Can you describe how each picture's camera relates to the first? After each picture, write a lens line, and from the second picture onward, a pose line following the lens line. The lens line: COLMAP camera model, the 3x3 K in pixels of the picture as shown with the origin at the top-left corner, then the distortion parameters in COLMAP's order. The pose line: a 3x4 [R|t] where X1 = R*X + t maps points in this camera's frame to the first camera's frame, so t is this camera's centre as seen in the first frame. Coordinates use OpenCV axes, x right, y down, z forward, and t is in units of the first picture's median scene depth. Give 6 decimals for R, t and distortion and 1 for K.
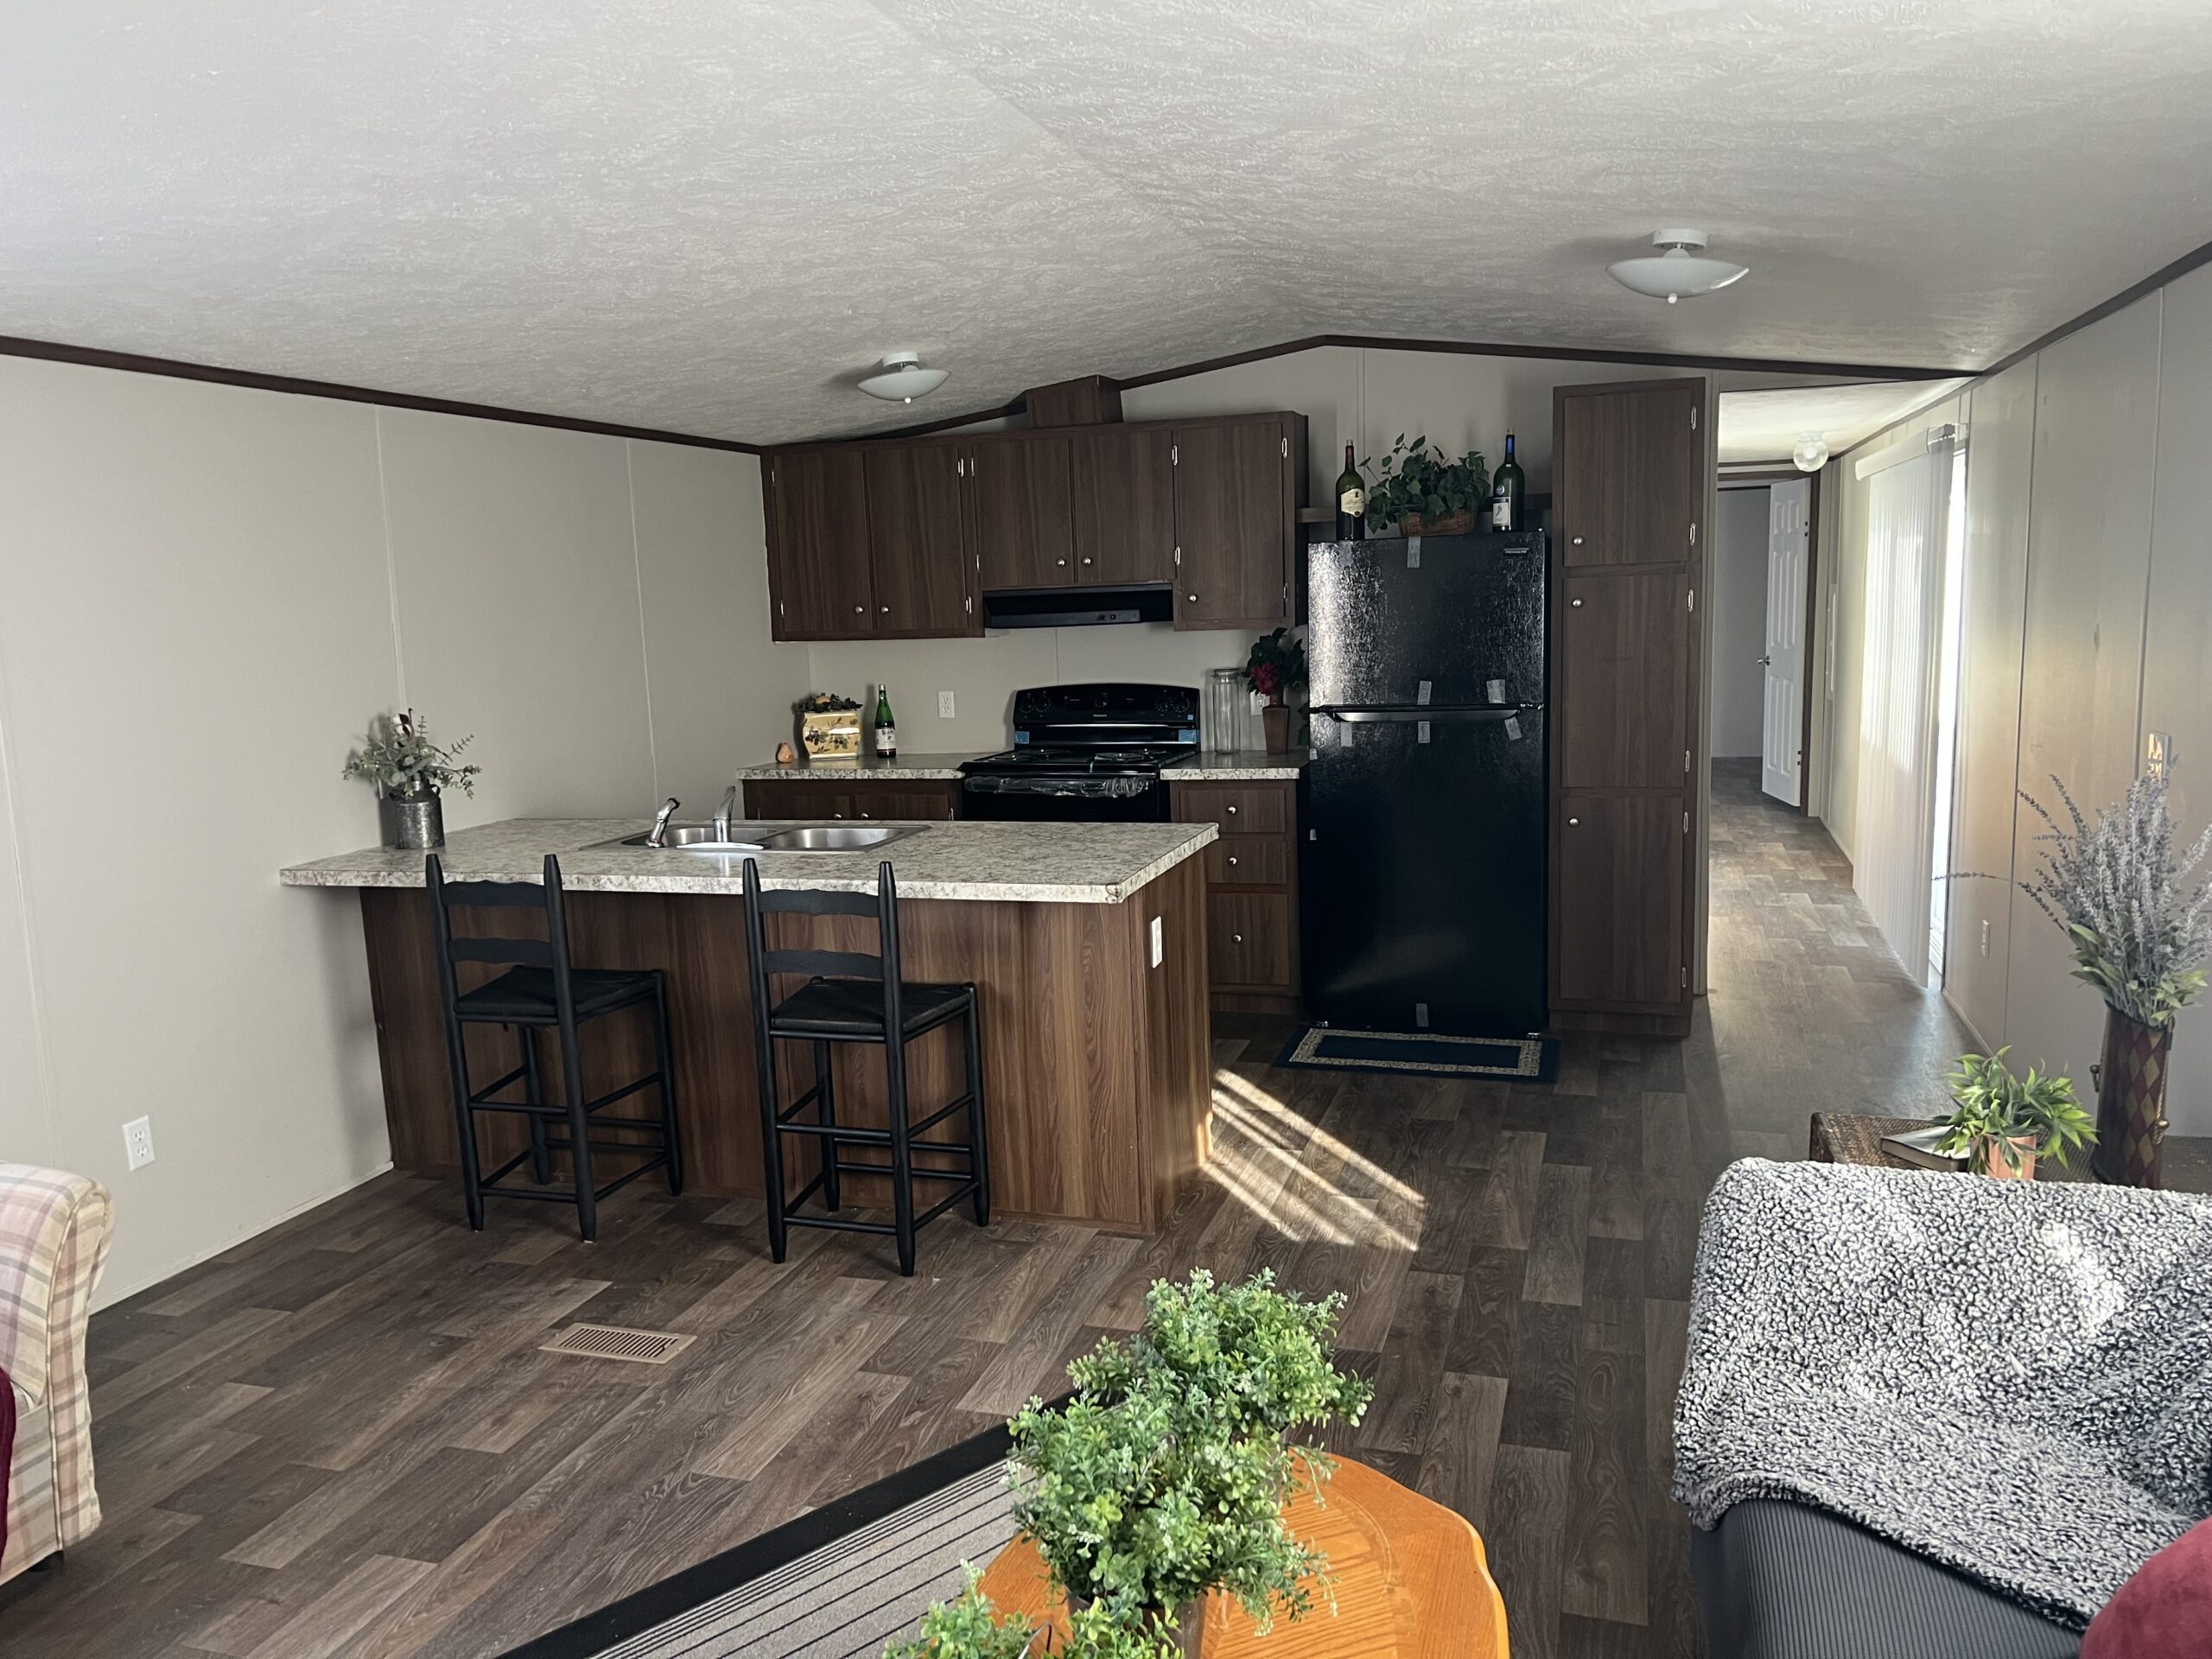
lens RADIAL K [[1642.6, 0, 1101.4], [0, 1642.6, 839.6], [0, 0, 1]] dist [0.060880, -0.073839]
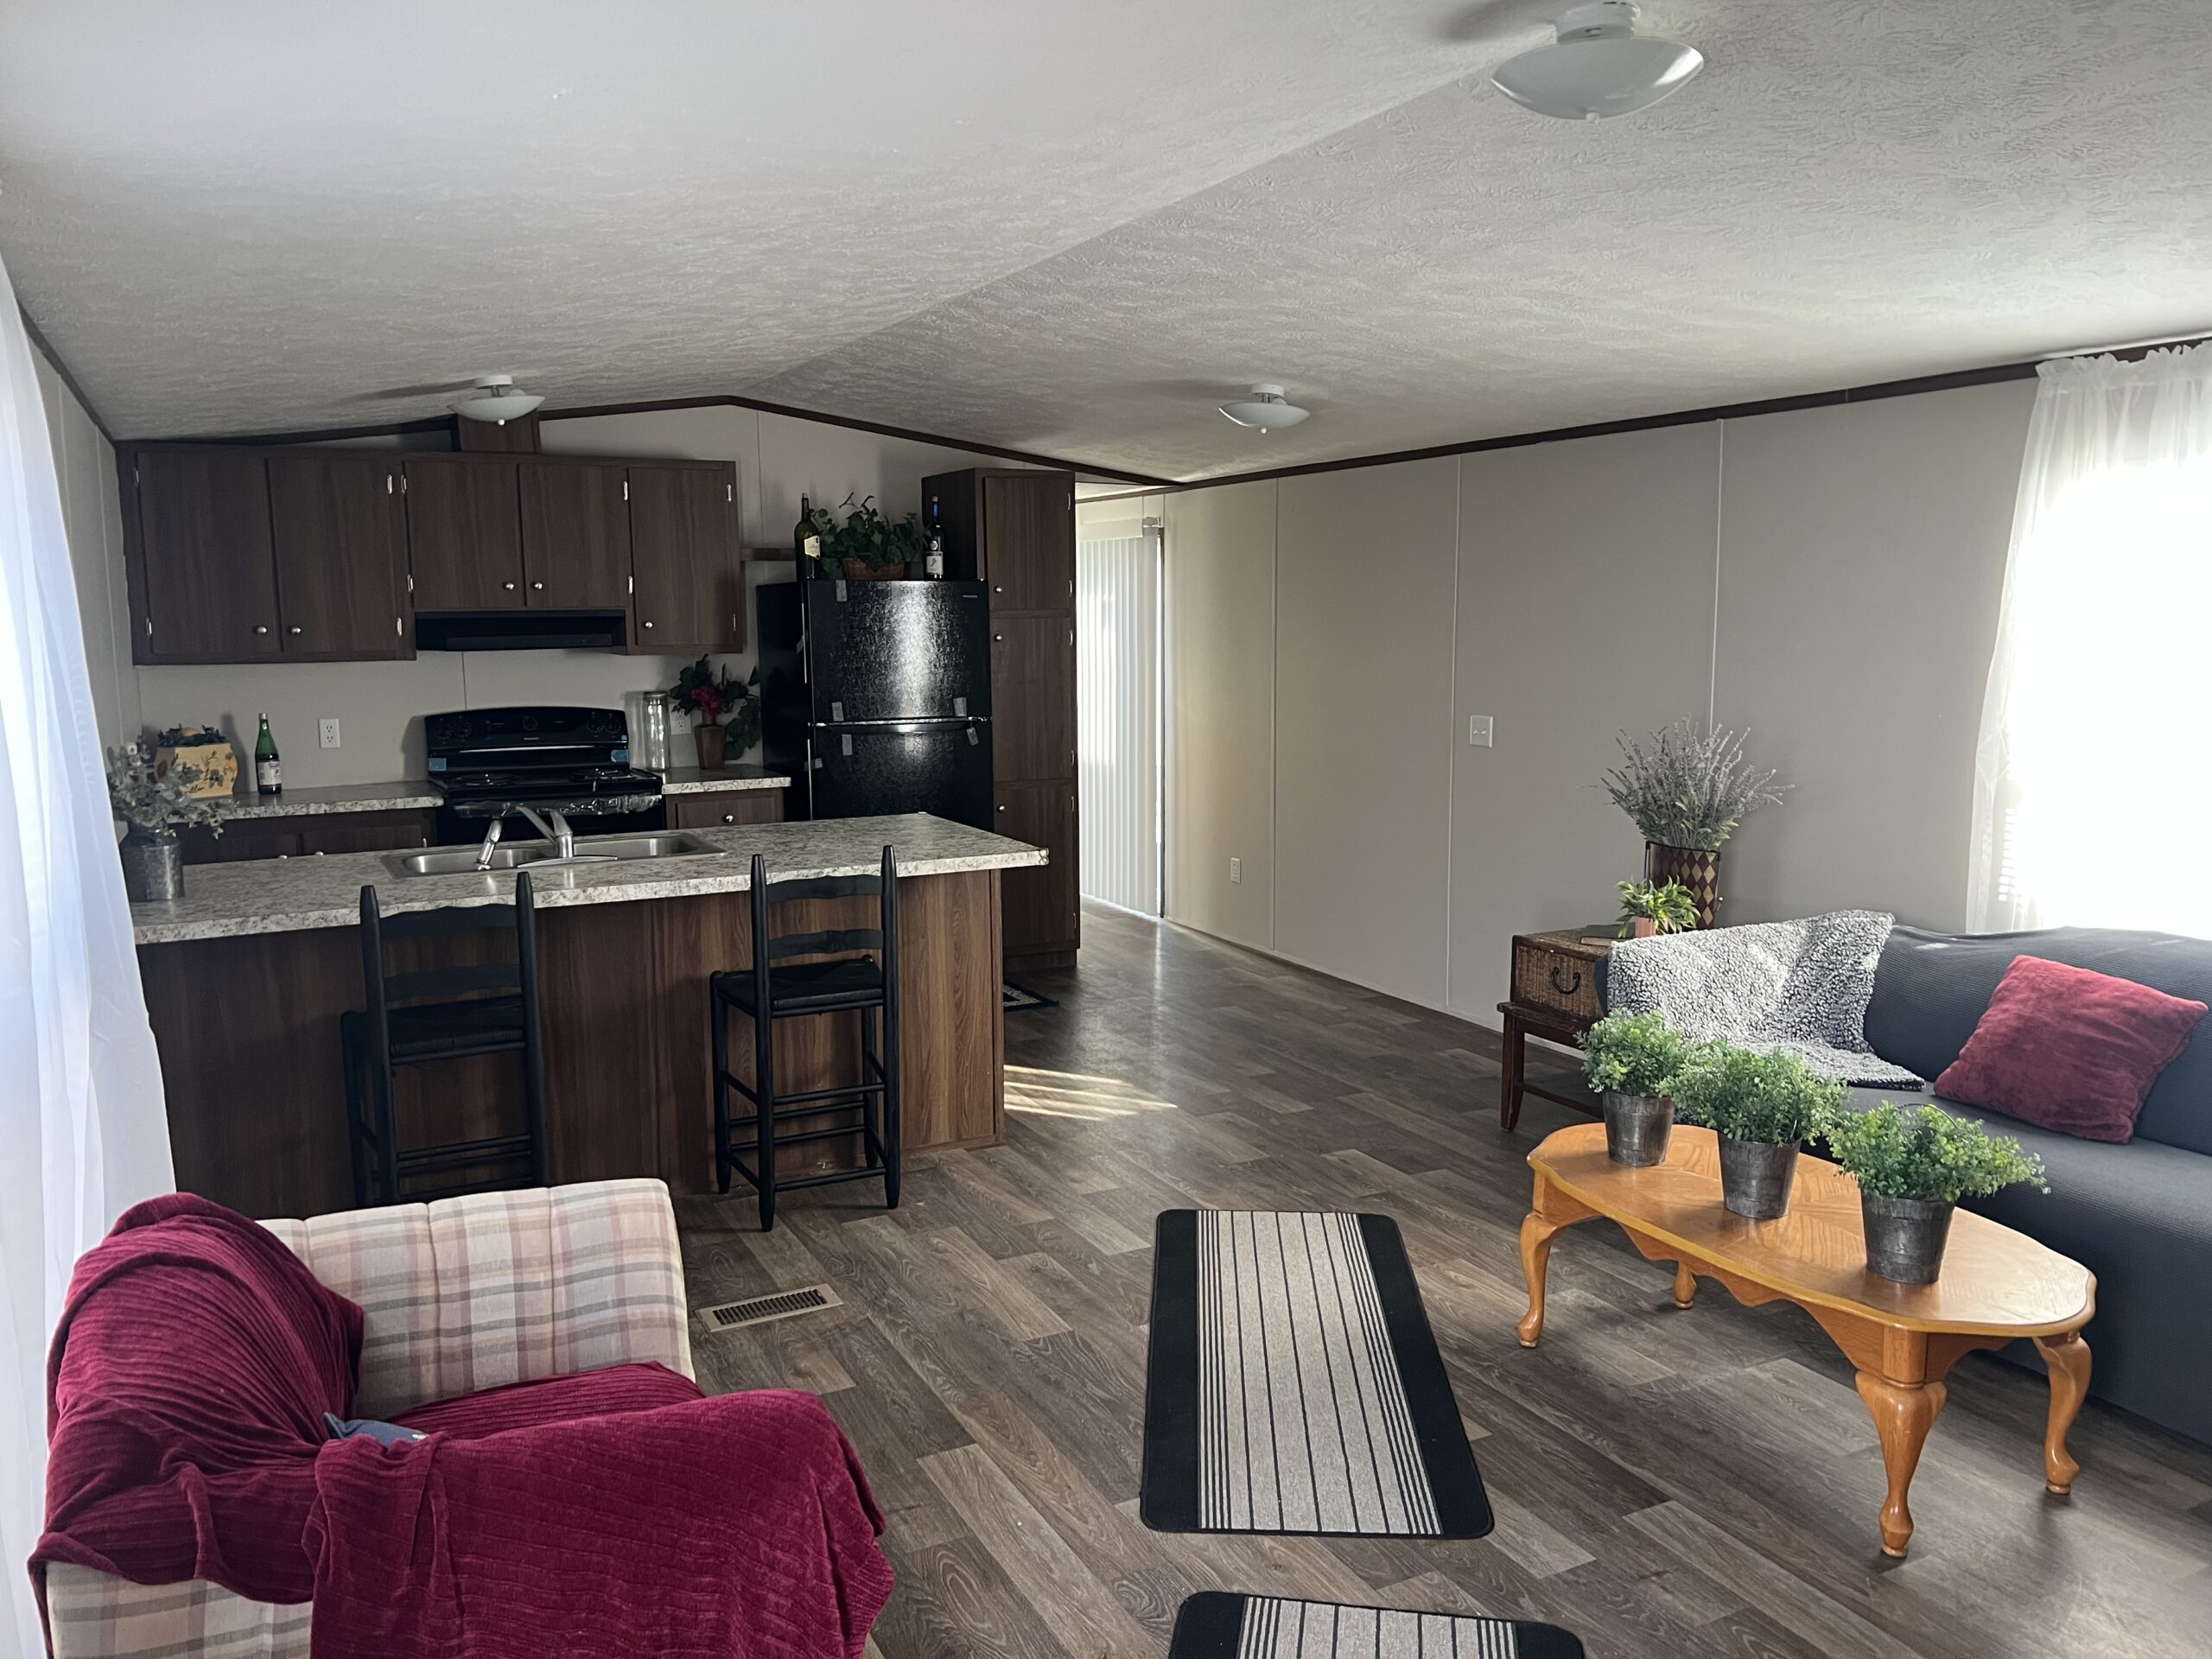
lens RADIAL K [[1591.4, 0, 1110.9], [0, 1591.4, 878.0], [0, 0, 1]] dist [0.008729, -0.067382]
pose [[0.709964, -0.085412, 0.699040, -0.496496], [0.085390, 0.995735, 0.034939, 0.006467], [-0.699042, 0.034886, 0.714229, 0.061135]]
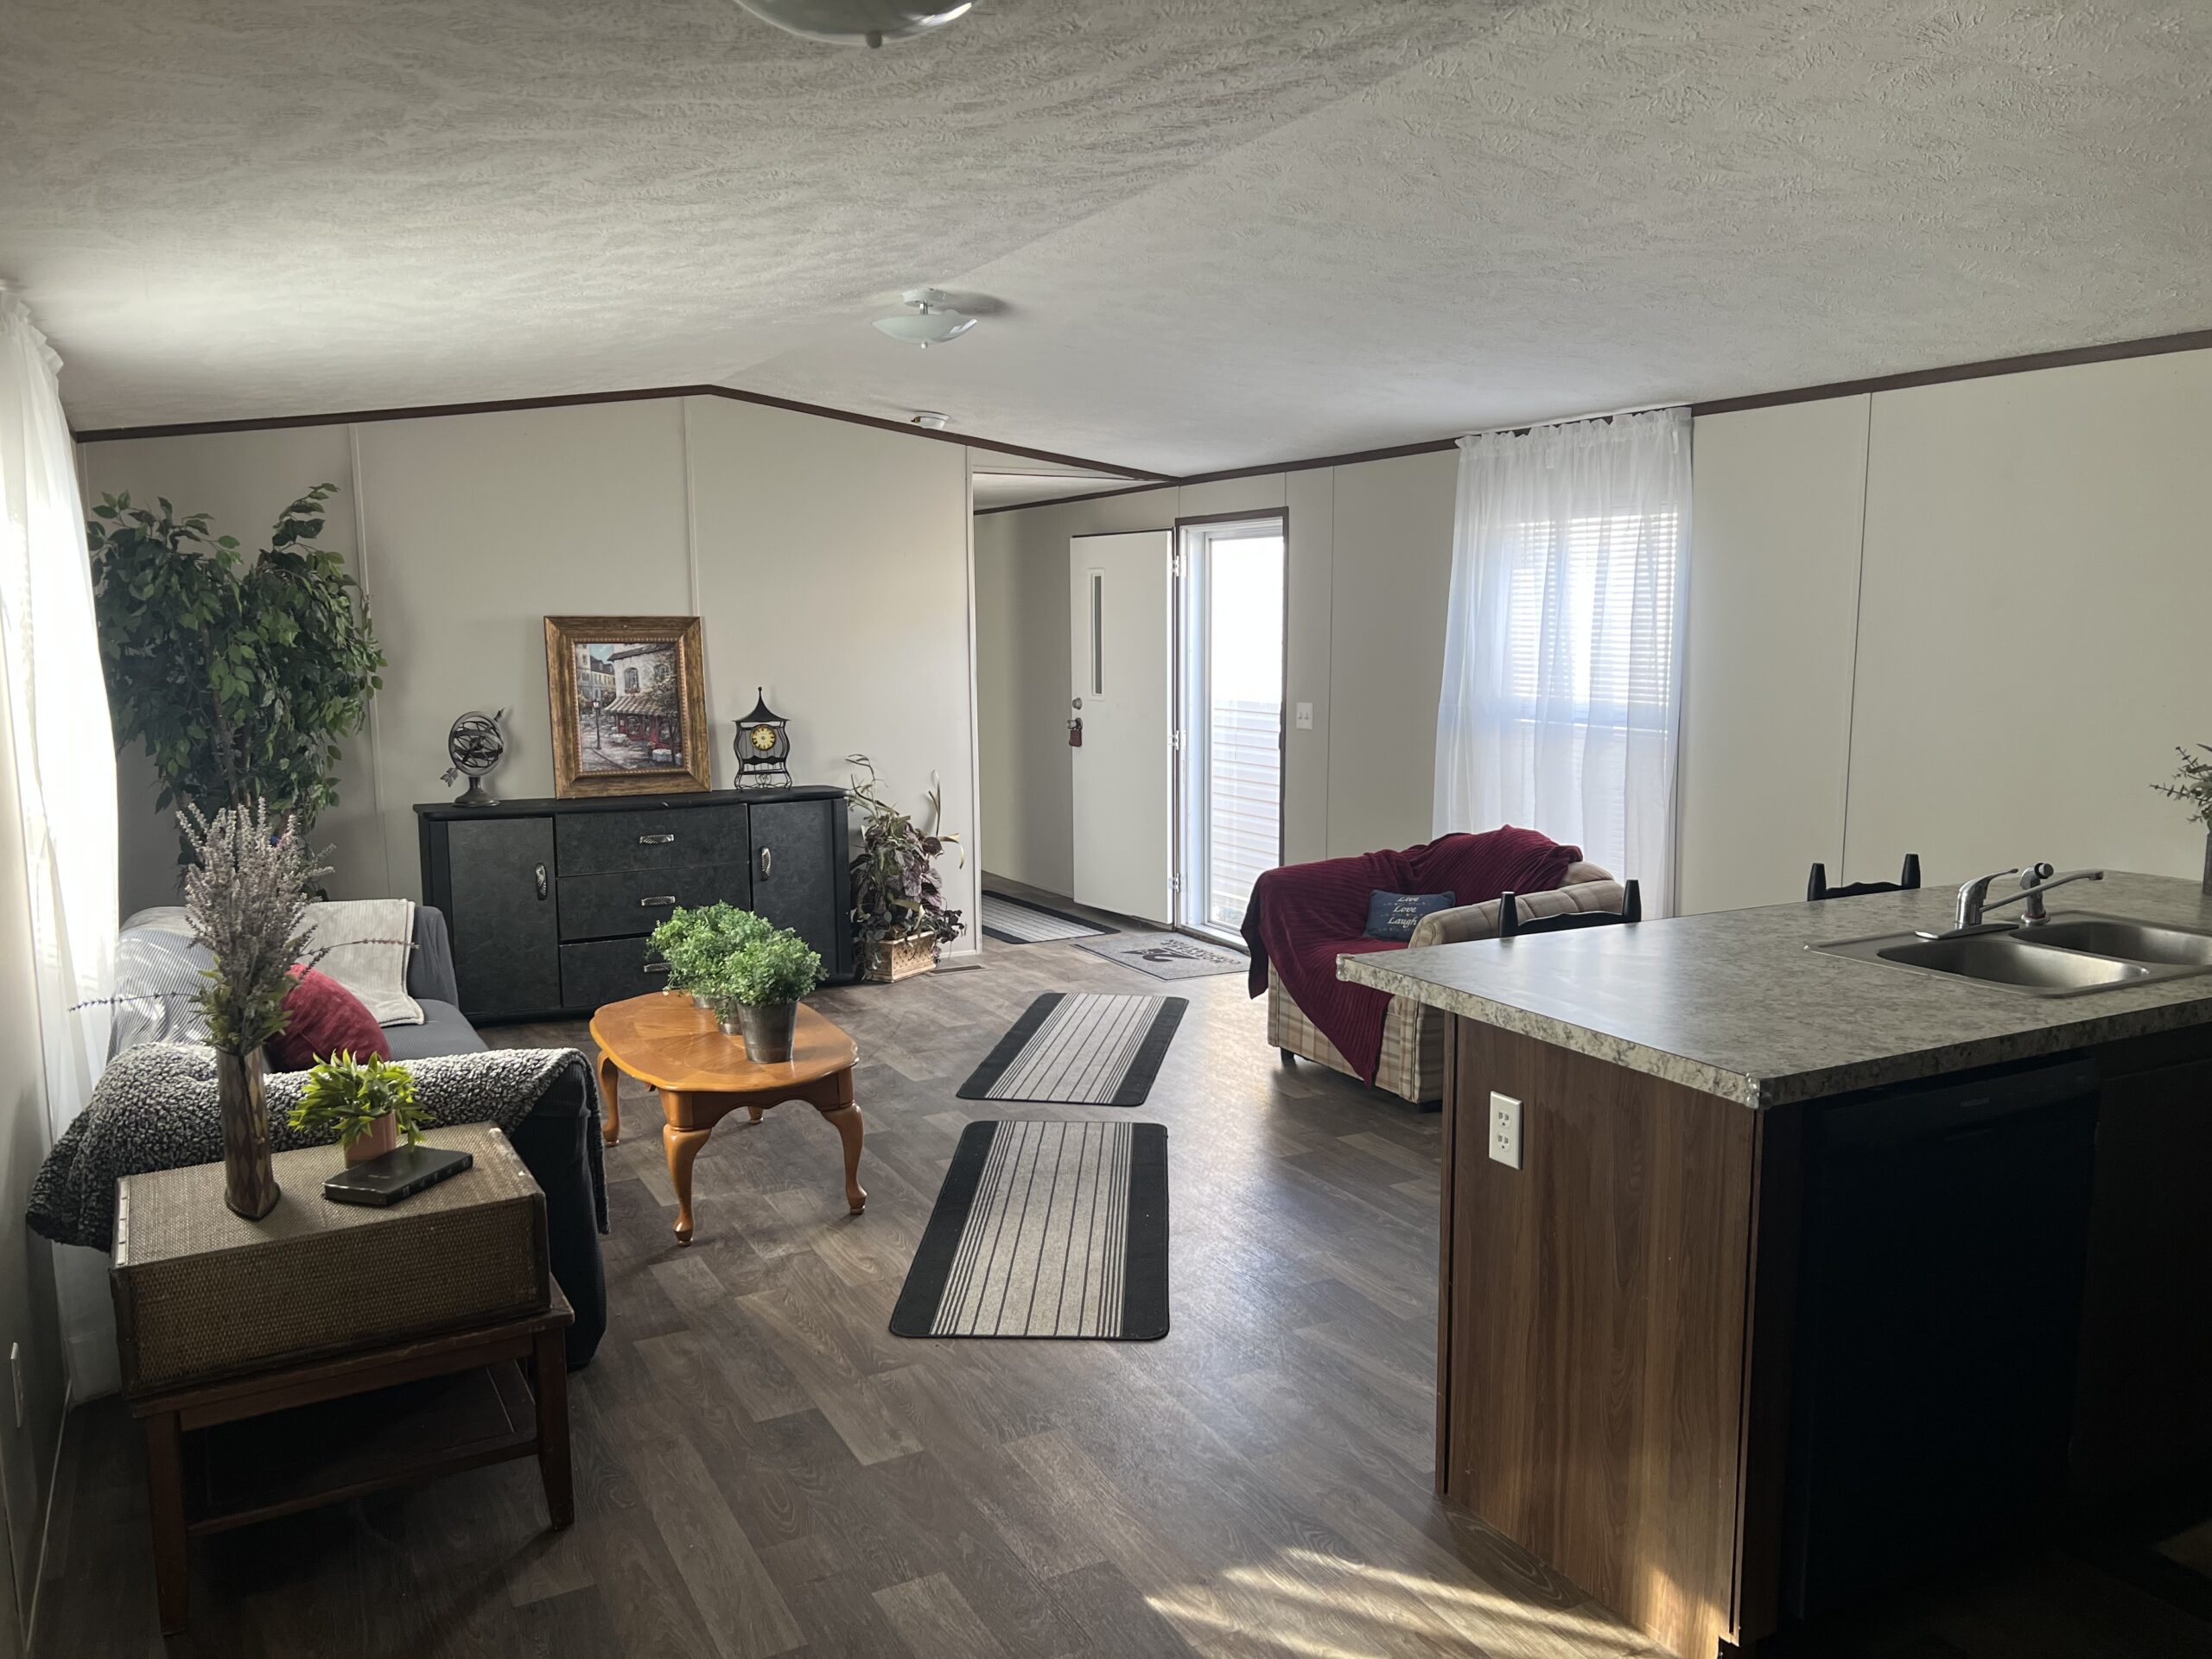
lens RADIAL K [[1642.6, 0, 1101.4], [0, 1642.6, 839.6], [0, 0, 1]] dist [0.060880, -0.073839]
pose [[-0.699546, 0.131301, -0.702421, 0.420040], [-0.075559, 0.963873, 0.255422, -0.145731], [0.710581, 0.231754, -0.664353, 0.900613]]
